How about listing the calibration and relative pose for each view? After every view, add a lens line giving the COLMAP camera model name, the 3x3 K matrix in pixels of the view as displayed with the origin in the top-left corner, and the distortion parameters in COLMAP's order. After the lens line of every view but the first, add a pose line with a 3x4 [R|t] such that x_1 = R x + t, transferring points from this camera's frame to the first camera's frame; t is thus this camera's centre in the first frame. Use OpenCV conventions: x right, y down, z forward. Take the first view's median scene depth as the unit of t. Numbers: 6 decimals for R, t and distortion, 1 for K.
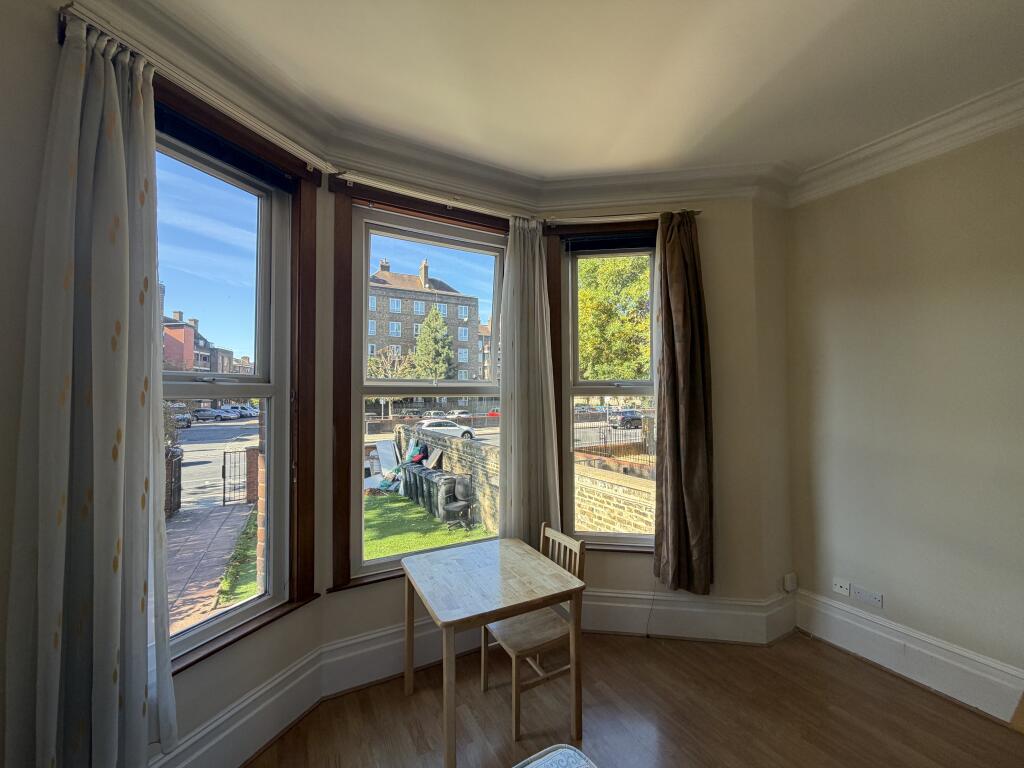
lens RADIAL K [[407.3, 0, 507.5], [0, 407.3, 384.0], [0, 0, 1]] dist [-0.000937, -0.000018]
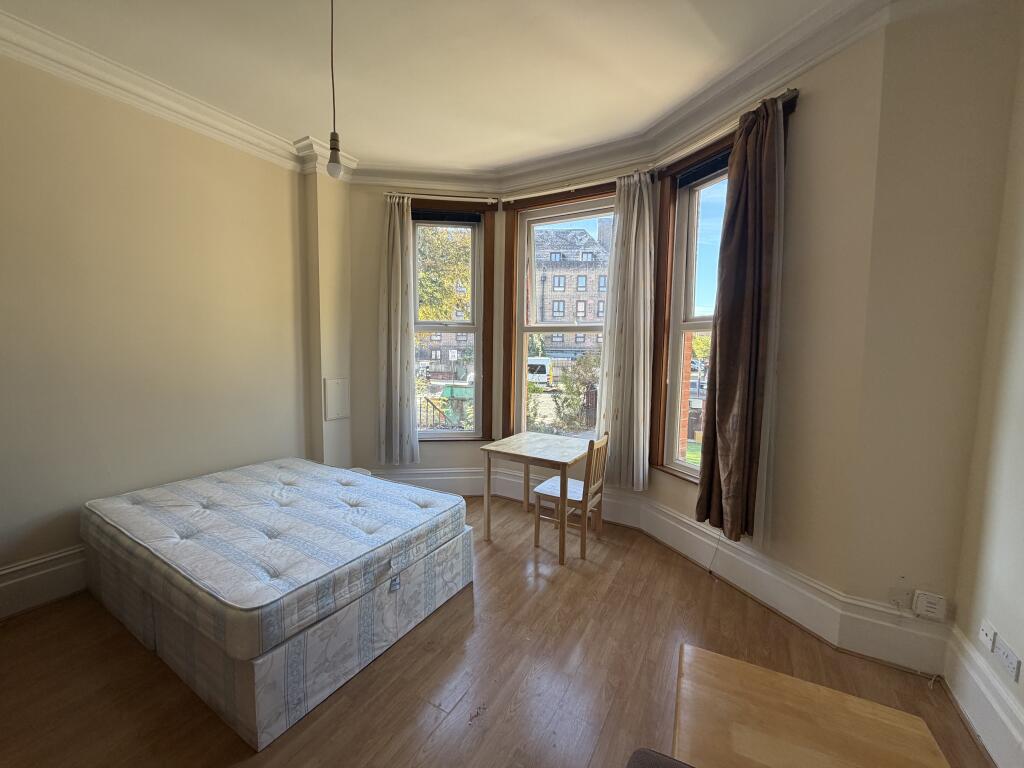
lens RADIAL K [[407.3, 0, 507.5], [0, 407.3, 384.0], [0, 0, 1]] dist [-0.000937, -0.000018]
pose [[0.512945, 0.086409, -0.854062, 0.914998], [0.003361, 0.994711, 0.102658, 0.059106], [0.858415, -0.055528, 0.509941, 0.092502]]
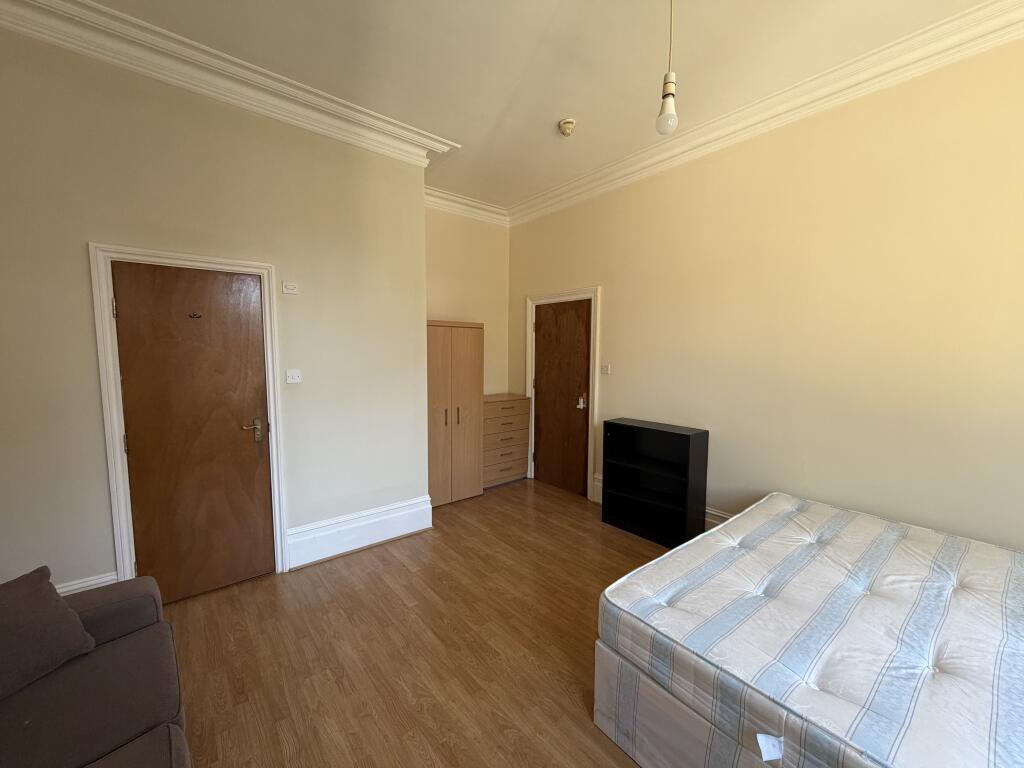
lens RADIAL K [[407.3, 0, 507.5], [0, 407.3, 384.0], [0, 0, 1]] dist [-0.000937, -0.000018]
pose [[-0.984968, 0.014579, -0.172118, 0.536381], [0.003303, 0.997839, 0.065620, 0.067614], [0.172703, 0.064065, -0.982888, 0.604111]]
